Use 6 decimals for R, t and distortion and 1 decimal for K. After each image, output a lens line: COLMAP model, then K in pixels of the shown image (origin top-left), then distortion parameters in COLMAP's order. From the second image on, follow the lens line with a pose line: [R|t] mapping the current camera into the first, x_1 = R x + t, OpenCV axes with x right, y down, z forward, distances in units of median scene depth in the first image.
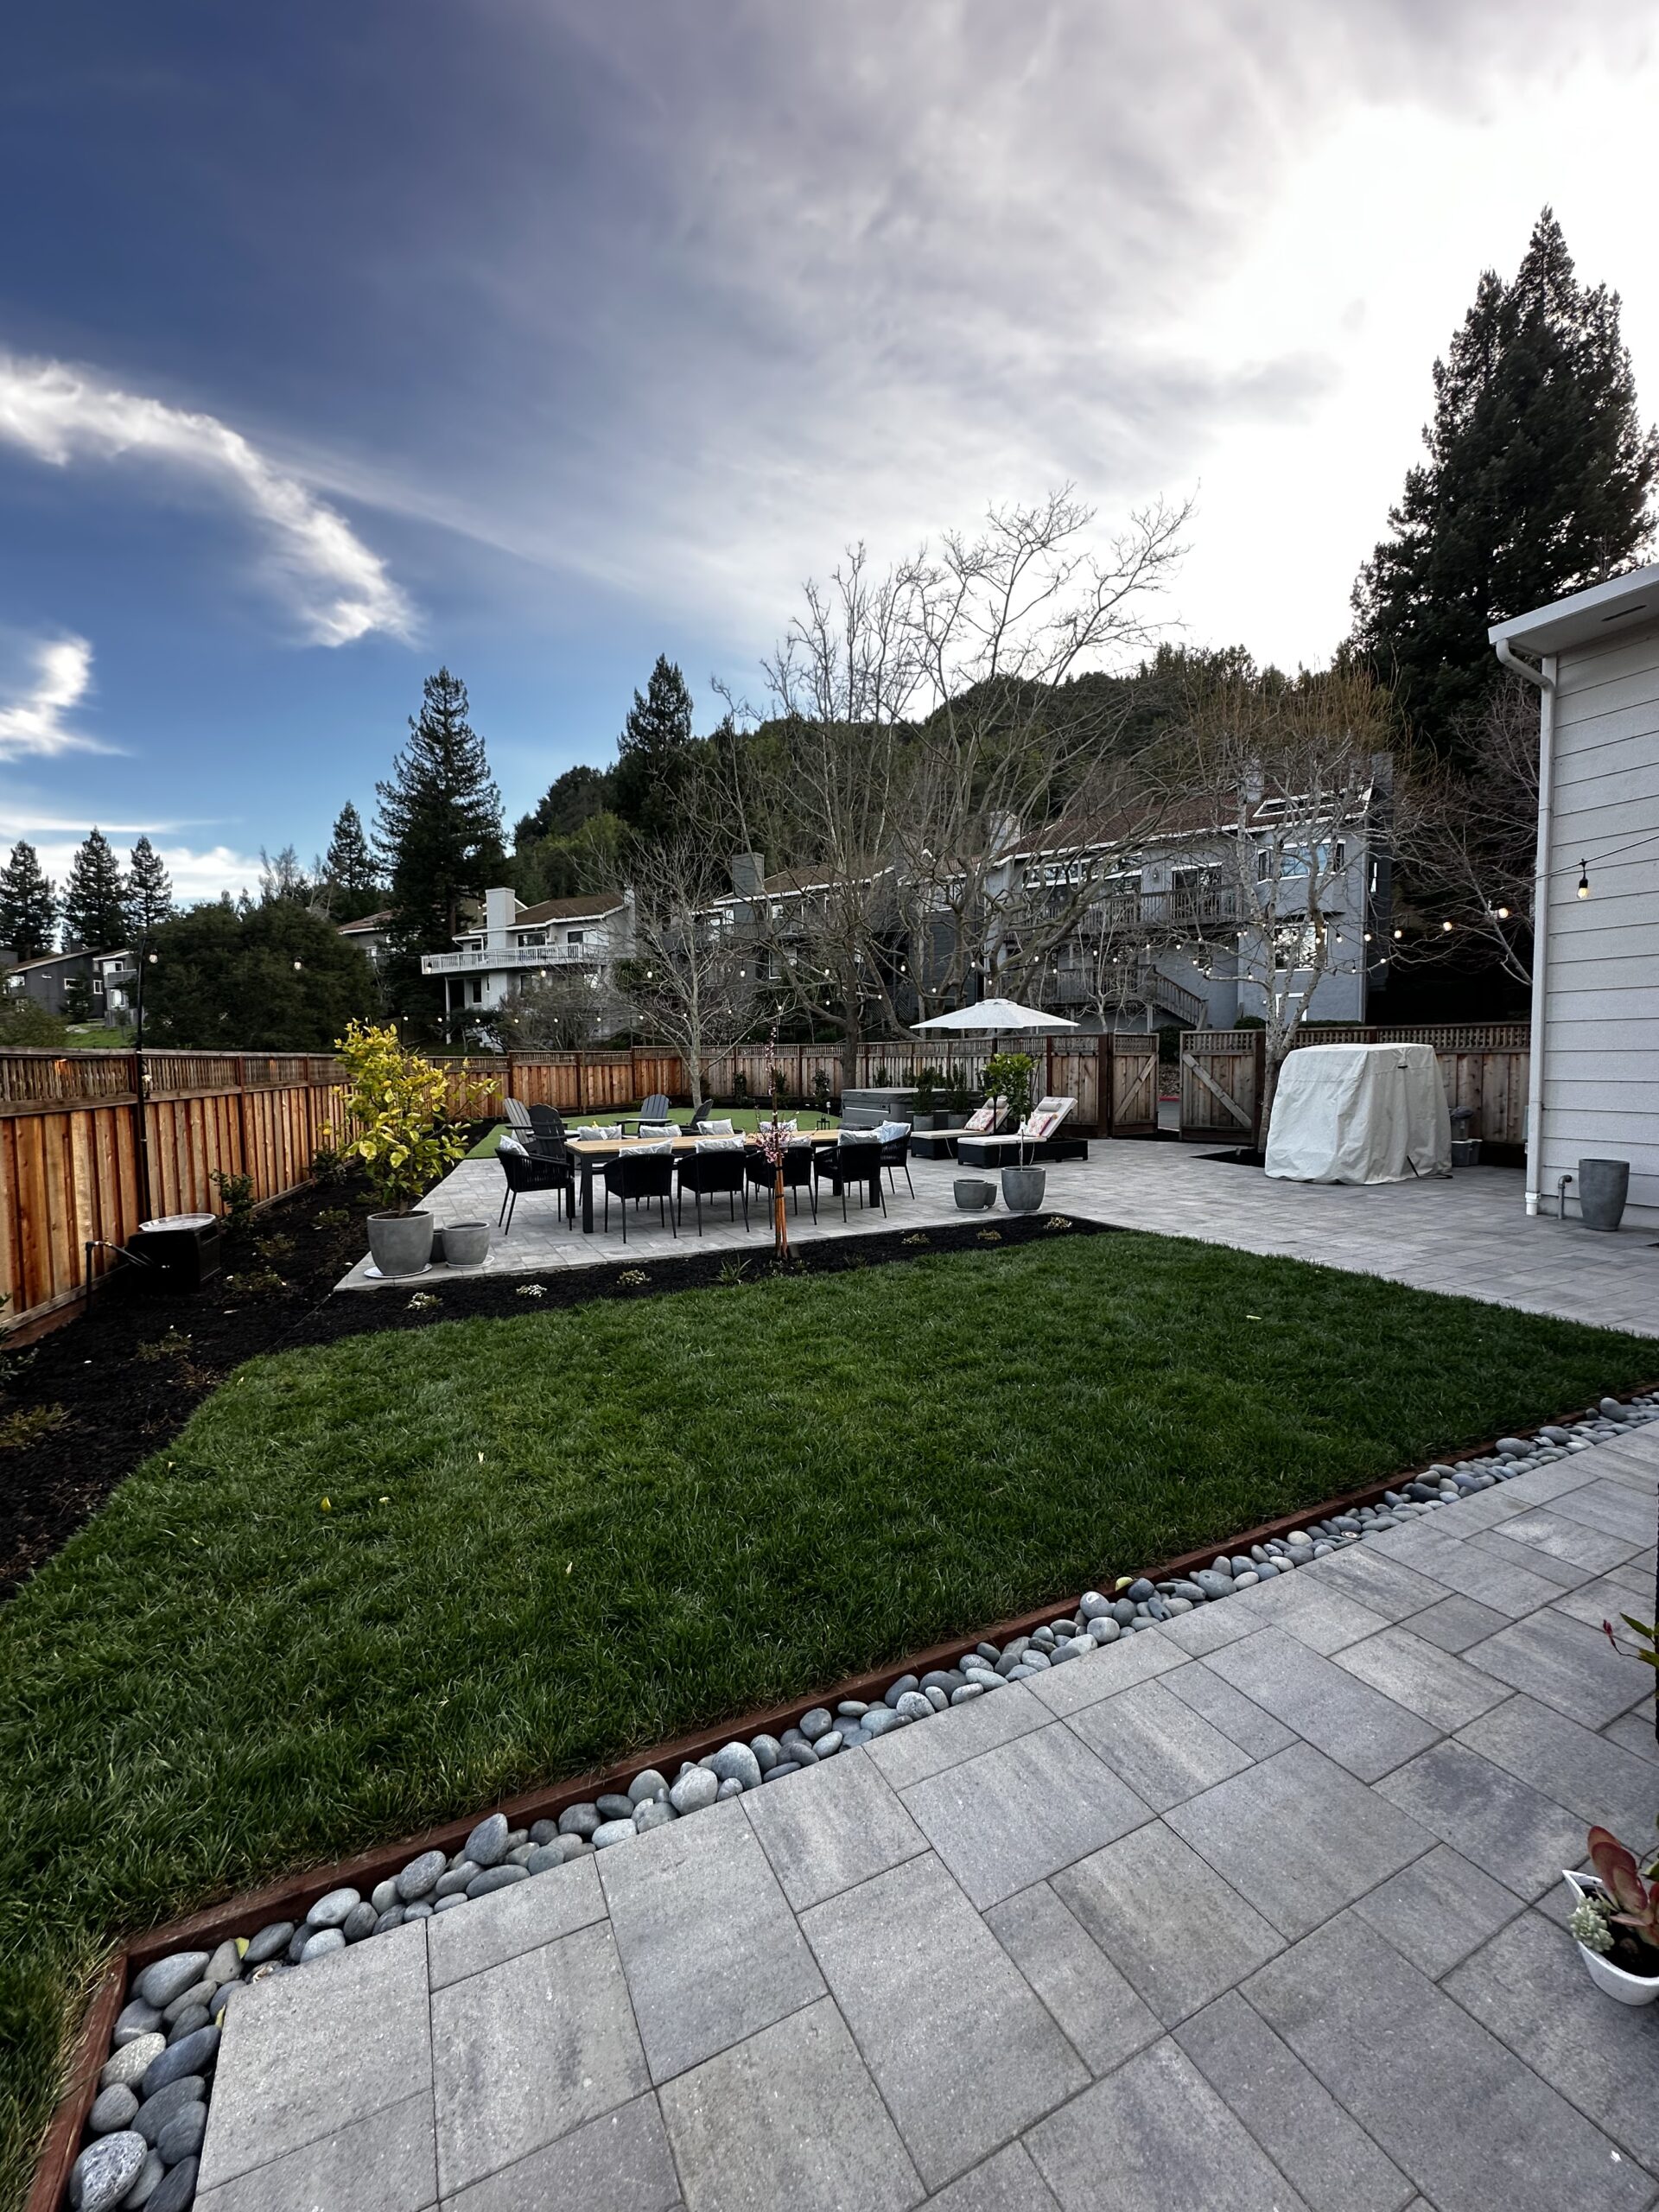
lens RADIAL K [[886.0, 0, 833.9], [0, 886.0, 1108.8], [0, 0, 1]] dist [-0.001566, 0.000957]
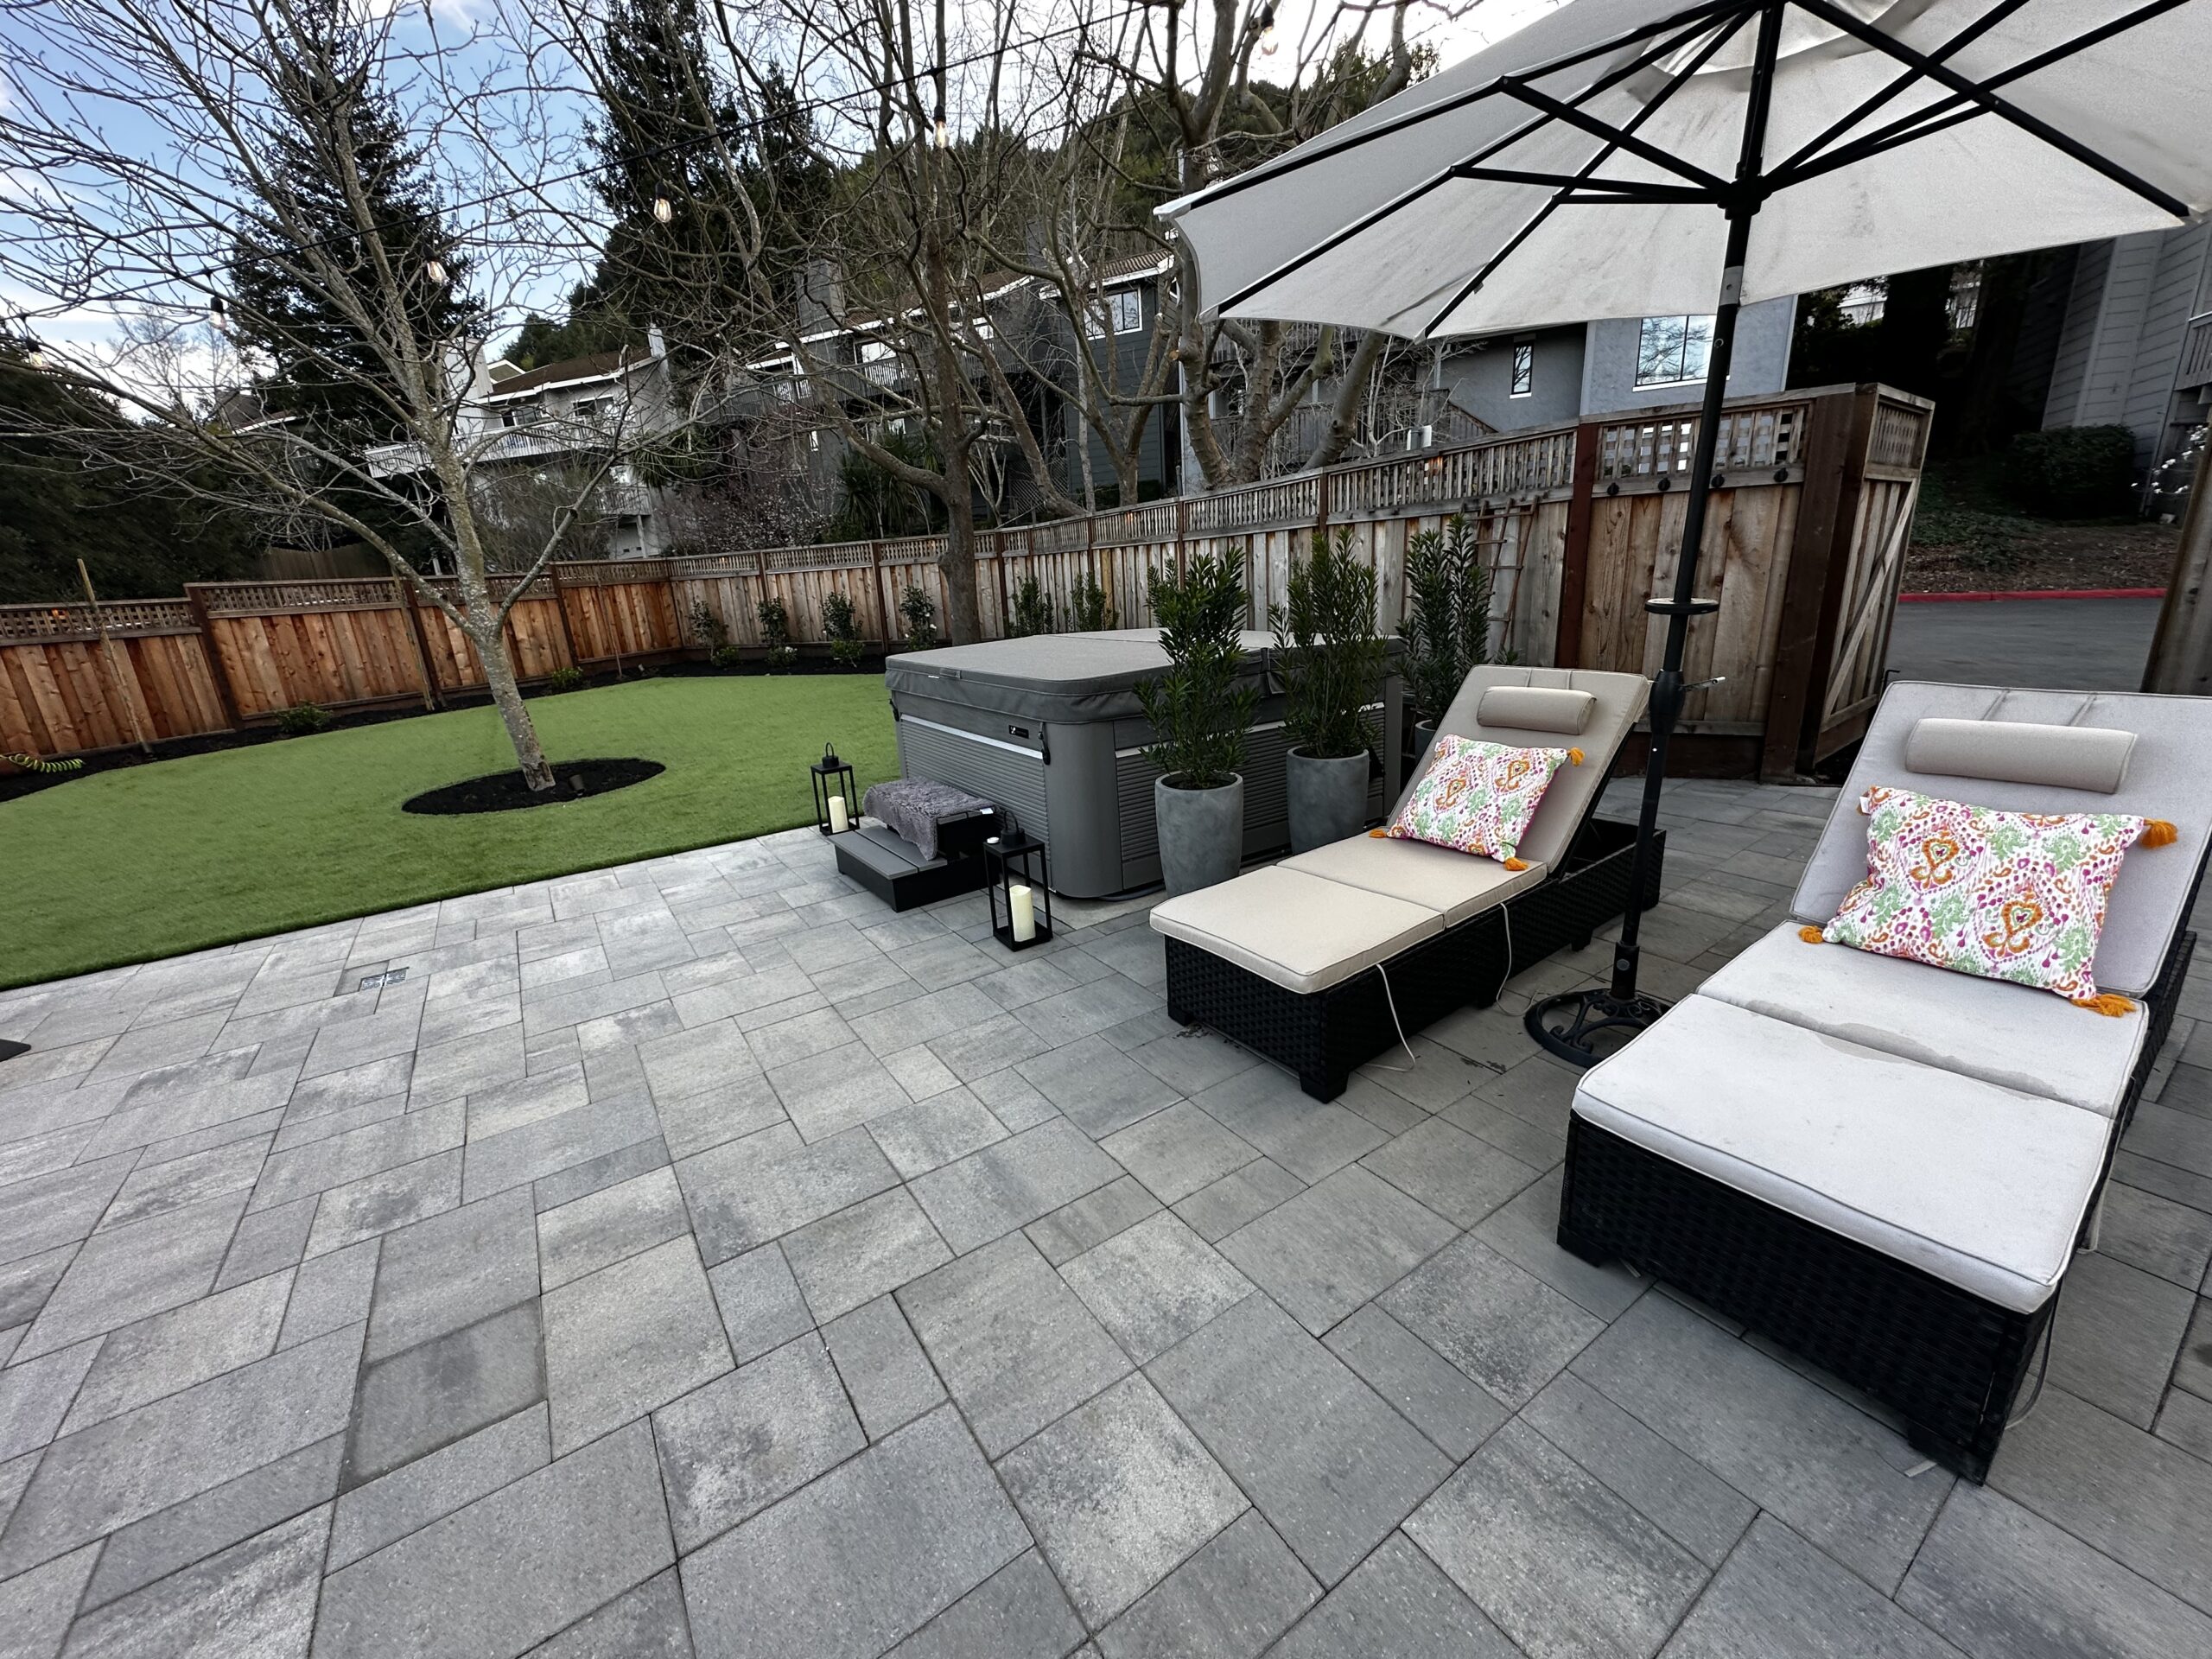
lens RADIAL K [[886.0, 0, 1110.0], [0, 886.0, 825.5], [0, 0, 1]] dist [-0.001566, 0.000957]
pose [[0.990474, -0.082812, 0.110014, 0.030112], [0.056370, 0.972787, 0.224741, -0.018626], [-0.125631, -0.216399, 0.968188, 0.446801]]
